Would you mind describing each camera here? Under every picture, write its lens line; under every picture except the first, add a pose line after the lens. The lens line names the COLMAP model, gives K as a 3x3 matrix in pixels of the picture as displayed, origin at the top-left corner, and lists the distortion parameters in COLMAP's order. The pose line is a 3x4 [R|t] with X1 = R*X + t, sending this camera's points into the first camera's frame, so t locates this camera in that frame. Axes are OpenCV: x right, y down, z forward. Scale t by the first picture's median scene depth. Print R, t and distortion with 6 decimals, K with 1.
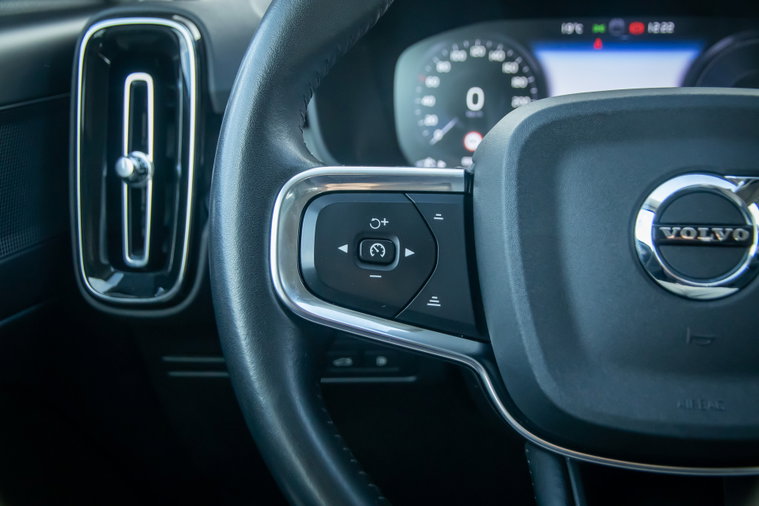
lens RADIAL K [[836.6, 0, 379.5], [0, 836.6, 253.0], [0, 0, 1]] dist [-0.009350, 0.014864]
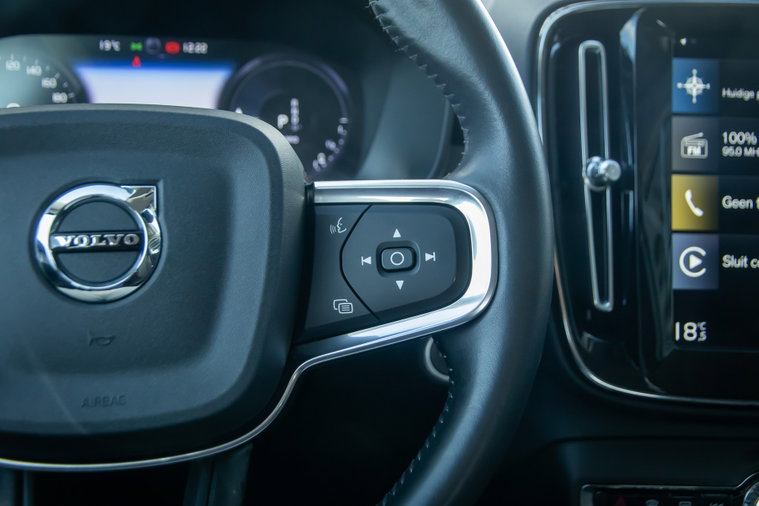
lens RADIAL K [[836.6, 0, 379.5], [0, 836.6, 253.0], [0, 0, 1]] dist [-0.009350, 0.014864]
pose [[0.938715, -0.048219, 0.341304, 0.217522], [0.055183, 0.998419, -0.010719, 0.014592], [-0.340247, 0.028896, 0.939892, -0.072169]]
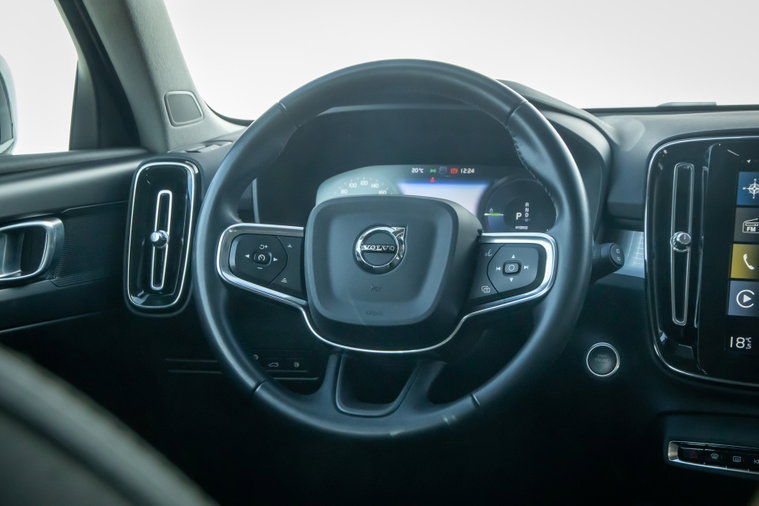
lens RADIAL K [[1252.9, 0, 379.5], [0, 1252.9, 253.0], [0, 0, 1]] dist [0.180654, 0.040019]
pose [[0.996773, 0.021938, -0.077212, 0.426213], [-0.036015, 0.981897, -0.185961, 0.445689], [0.071734, 0.188142, 0.979519, -1.761062]]
